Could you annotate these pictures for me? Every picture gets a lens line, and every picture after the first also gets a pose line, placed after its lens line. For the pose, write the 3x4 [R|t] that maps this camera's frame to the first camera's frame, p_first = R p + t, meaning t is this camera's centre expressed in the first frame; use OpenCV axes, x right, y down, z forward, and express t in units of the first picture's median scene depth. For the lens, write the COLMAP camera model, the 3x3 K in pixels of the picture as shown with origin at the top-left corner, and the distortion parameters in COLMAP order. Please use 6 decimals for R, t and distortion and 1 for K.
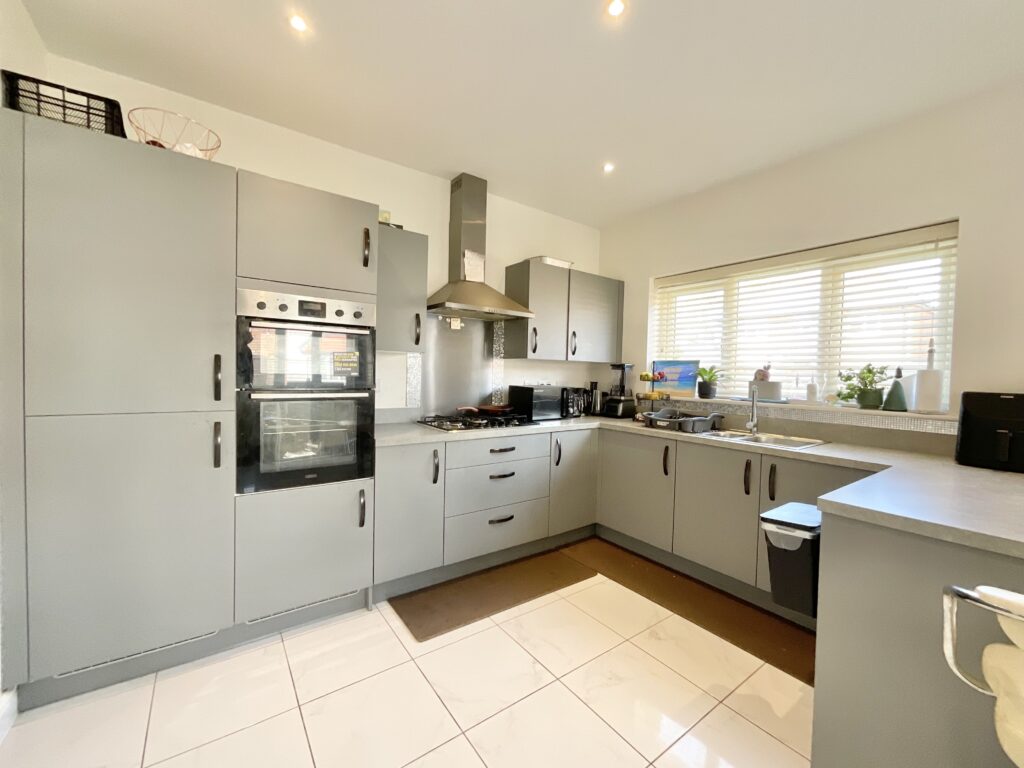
lens RADIAL K [[413.8, 0, 512.1], [0, 413.8, 384.8], [0, 0, 1]] dist [0.001594, -0.001333]
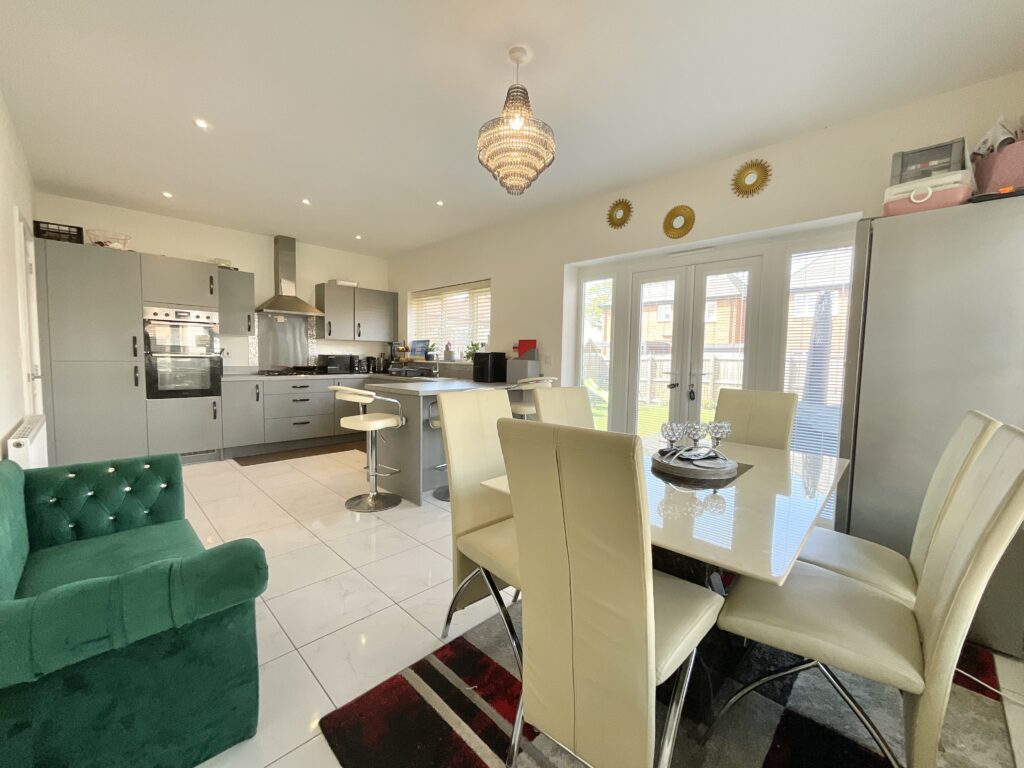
lens RADIAL K [[413.8, 0, 513.7], [0, 413.8, 384.2], [0, 0, 1]] dist [0.001594, -0.001333]
pose [[0.990814, -0.011977, 0.134699, 0.720075], [0.005984, 0.998978, 0.044806, 0.068838], [-0.135098, -0.043588, 0.989873, -1.066837]]
